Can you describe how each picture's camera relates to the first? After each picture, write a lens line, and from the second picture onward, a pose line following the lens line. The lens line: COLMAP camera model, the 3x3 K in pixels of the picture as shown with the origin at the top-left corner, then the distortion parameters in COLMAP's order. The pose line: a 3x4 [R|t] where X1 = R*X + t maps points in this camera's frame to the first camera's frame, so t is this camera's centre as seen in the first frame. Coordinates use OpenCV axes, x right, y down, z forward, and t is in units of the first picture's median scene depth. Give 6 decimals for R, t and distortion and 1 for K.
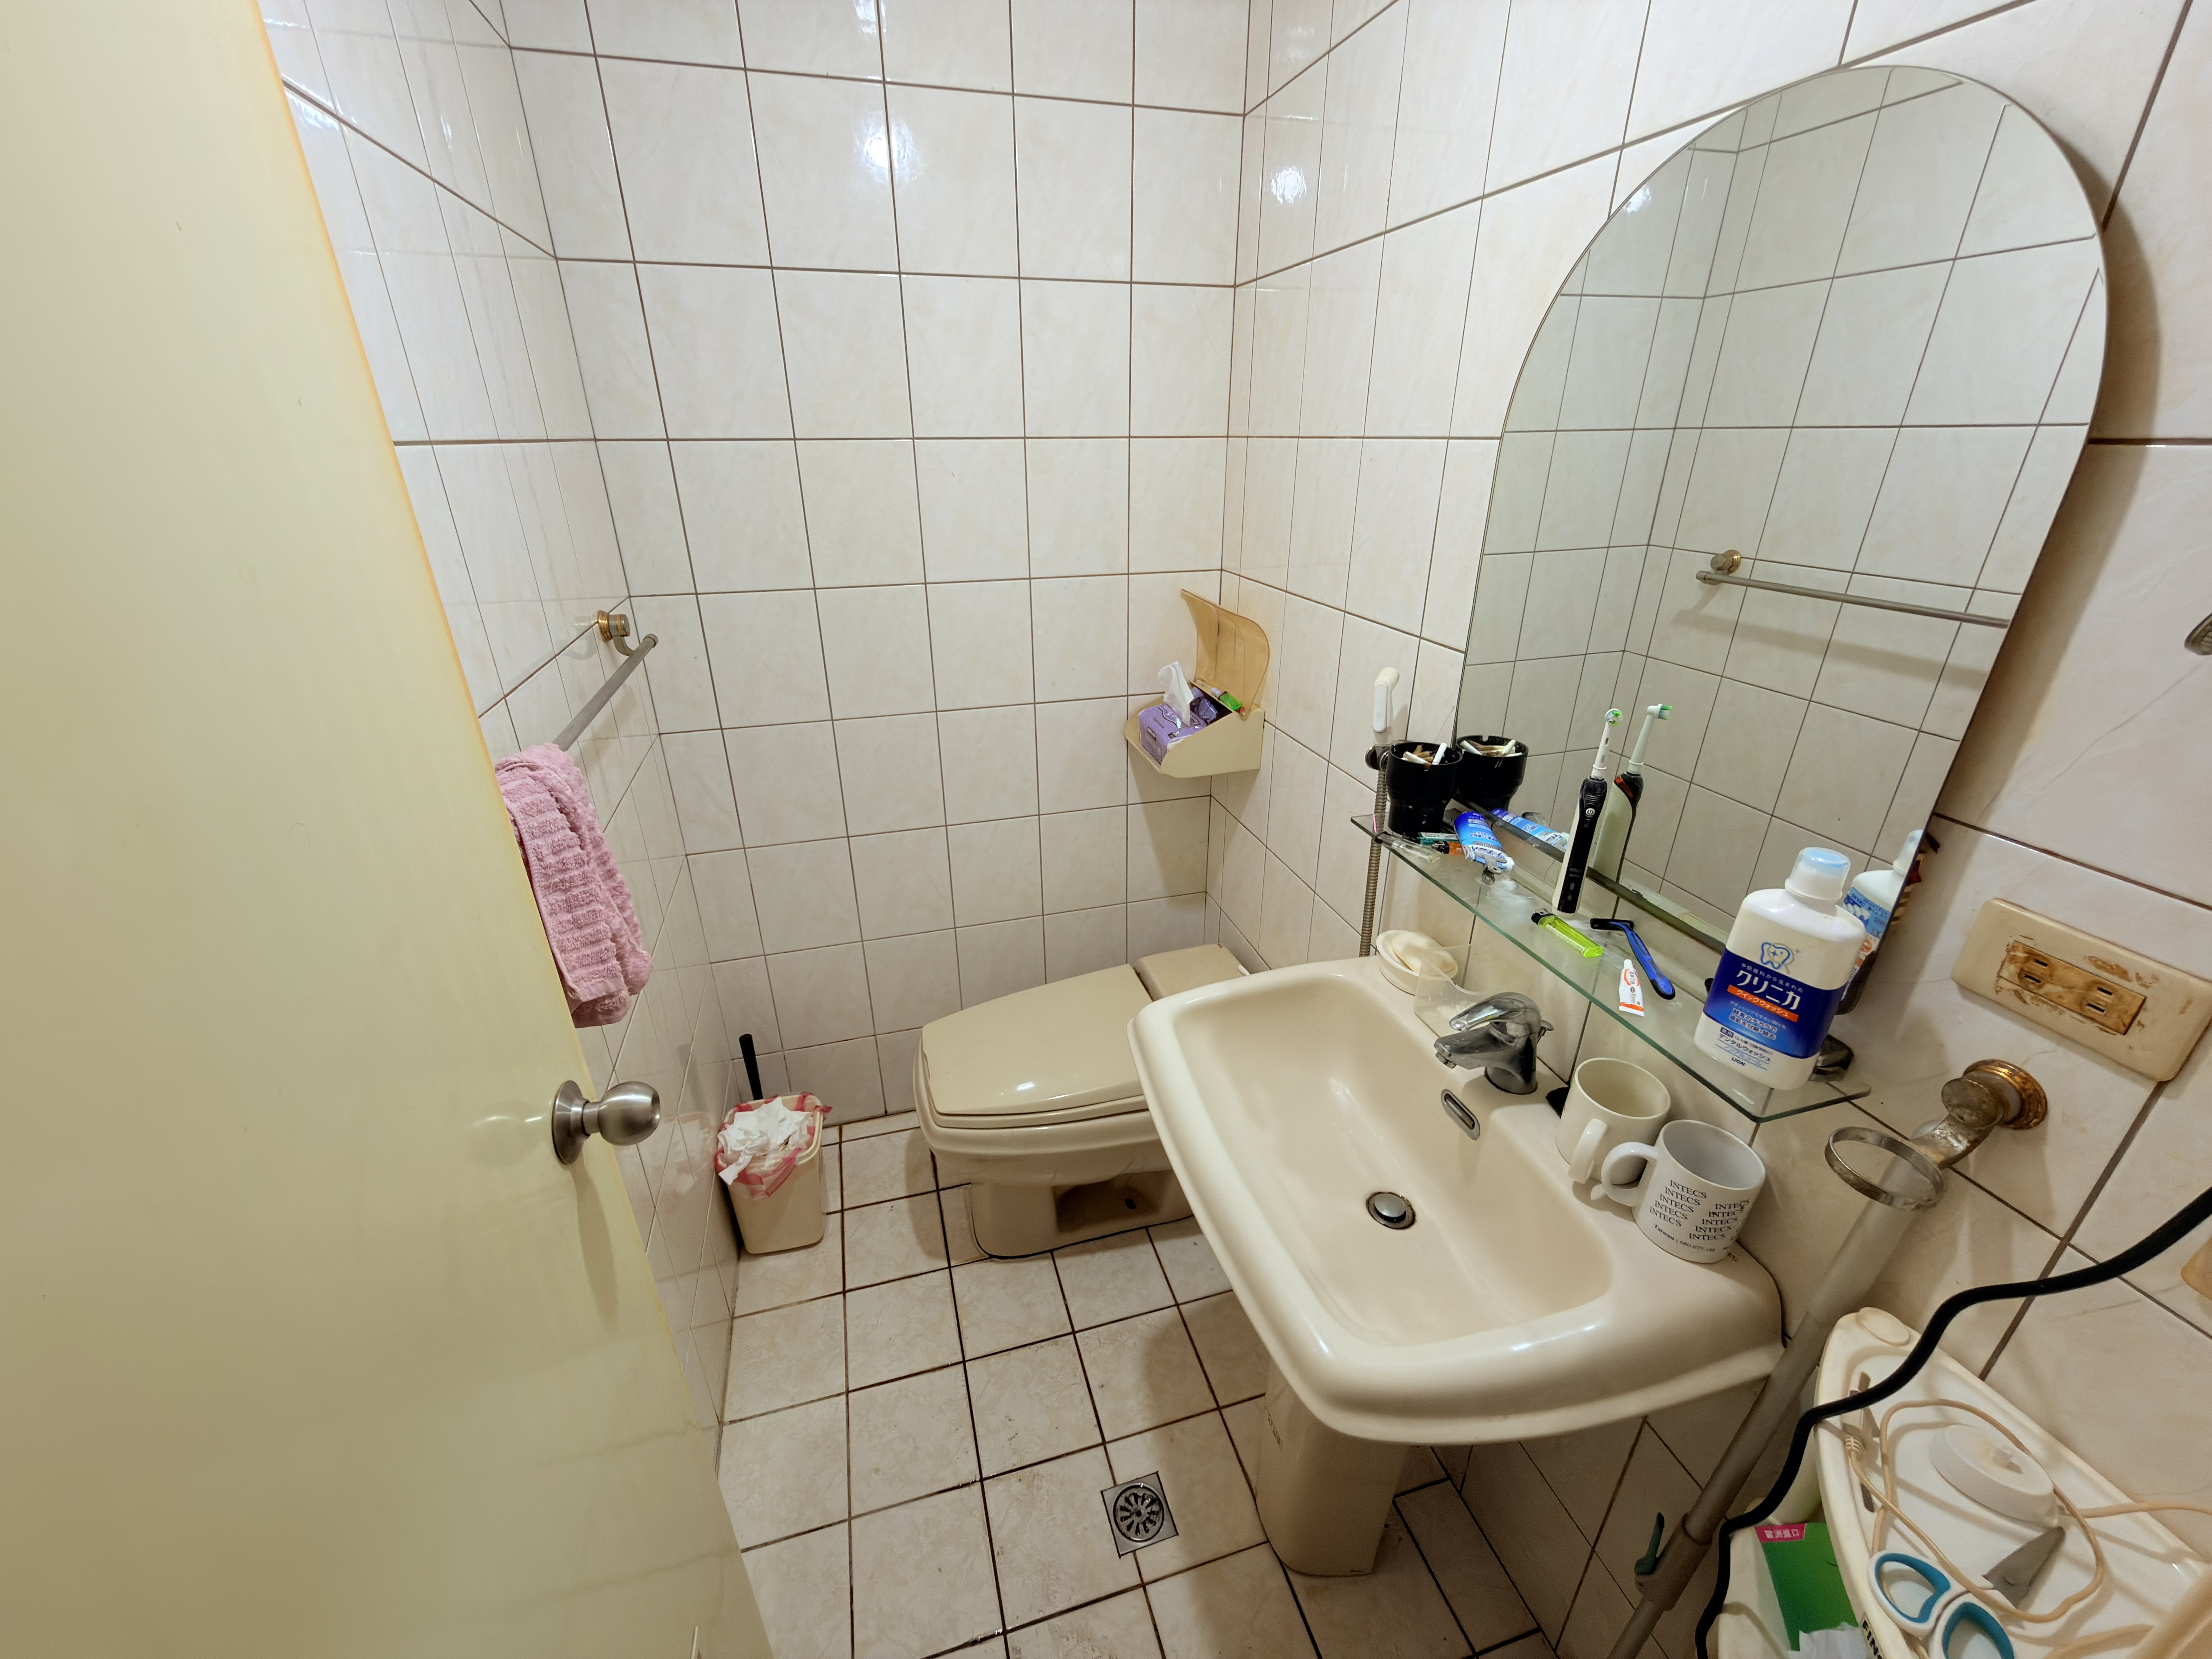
lens RADIAL K [[877.3, 0, 1103.2], [0, 877.3, 829.7], [0, 0, 1]] dist [-0.002963, -0.000053]
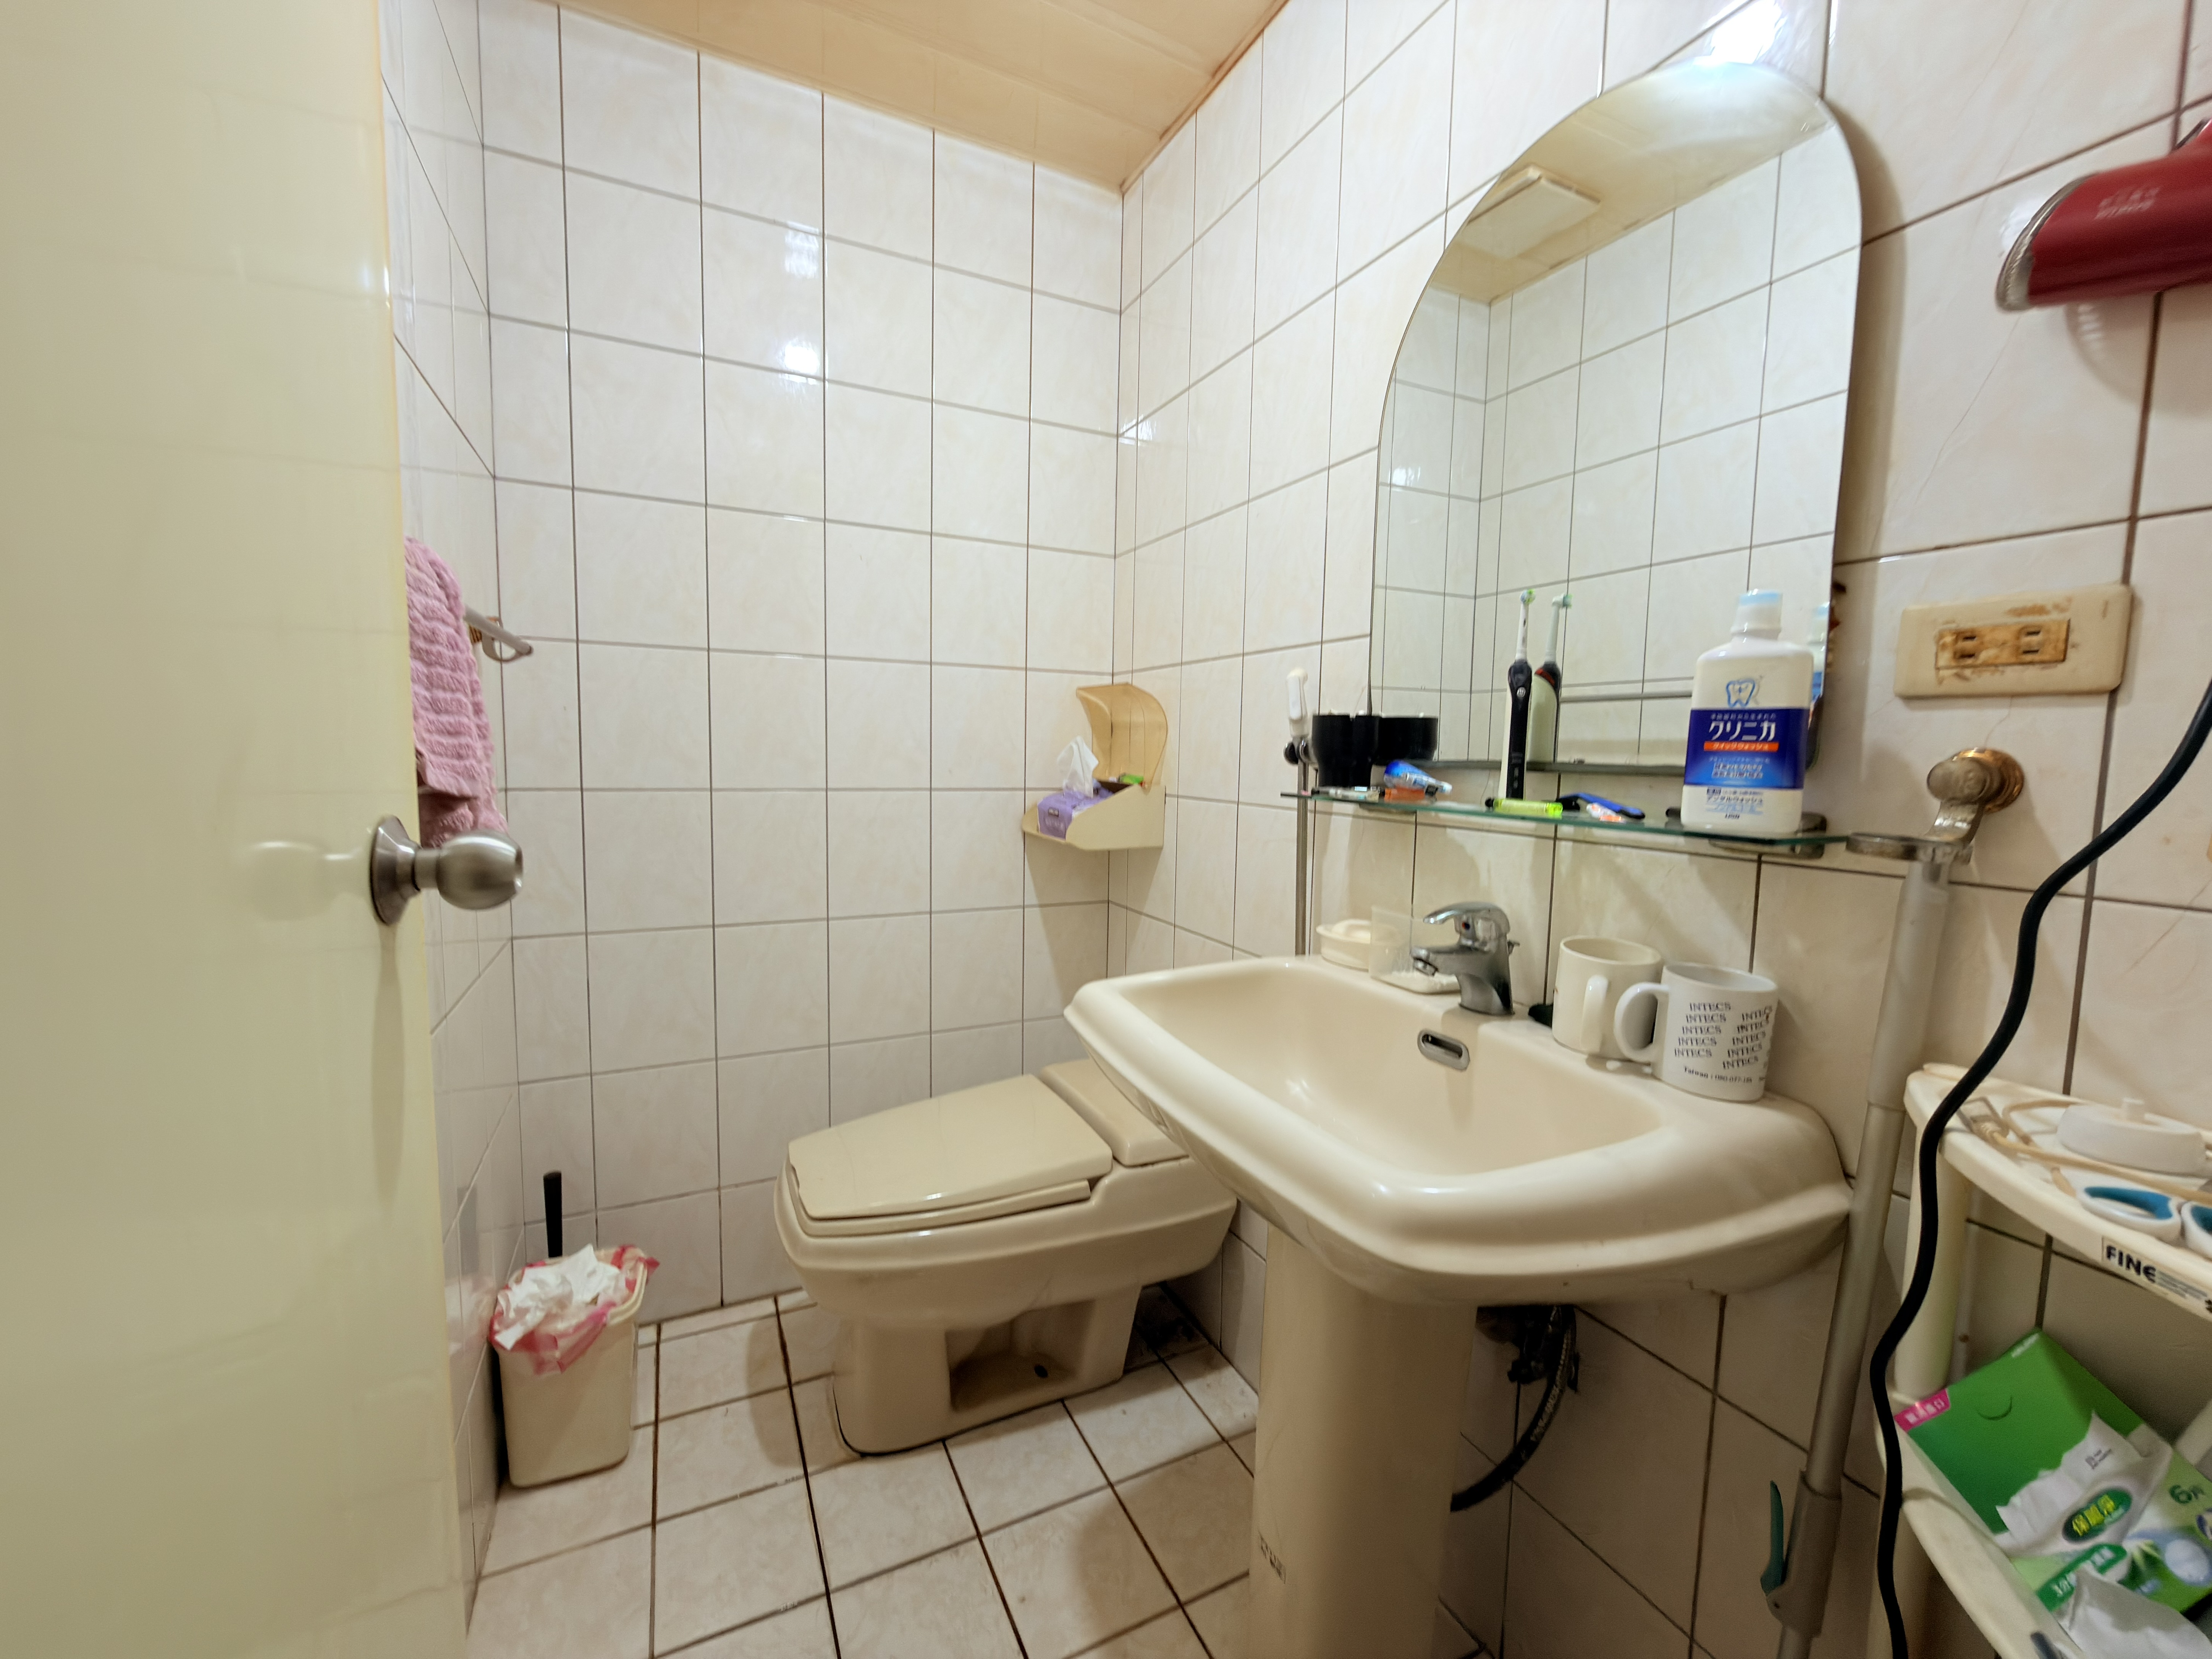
lens RADIAL K [[877.3, 0, 1102.5], [0, 877.3, 830.2], [0, 0, 1]] dist [-0.002963, -0.000053]
pose [[0.985043, 0.009531, 0.172046, -0.085376], [0.046963, 0.945818, -0.321283, 0.328819], [-0.165786, 0.324558, 0.931223, 0.117180]]
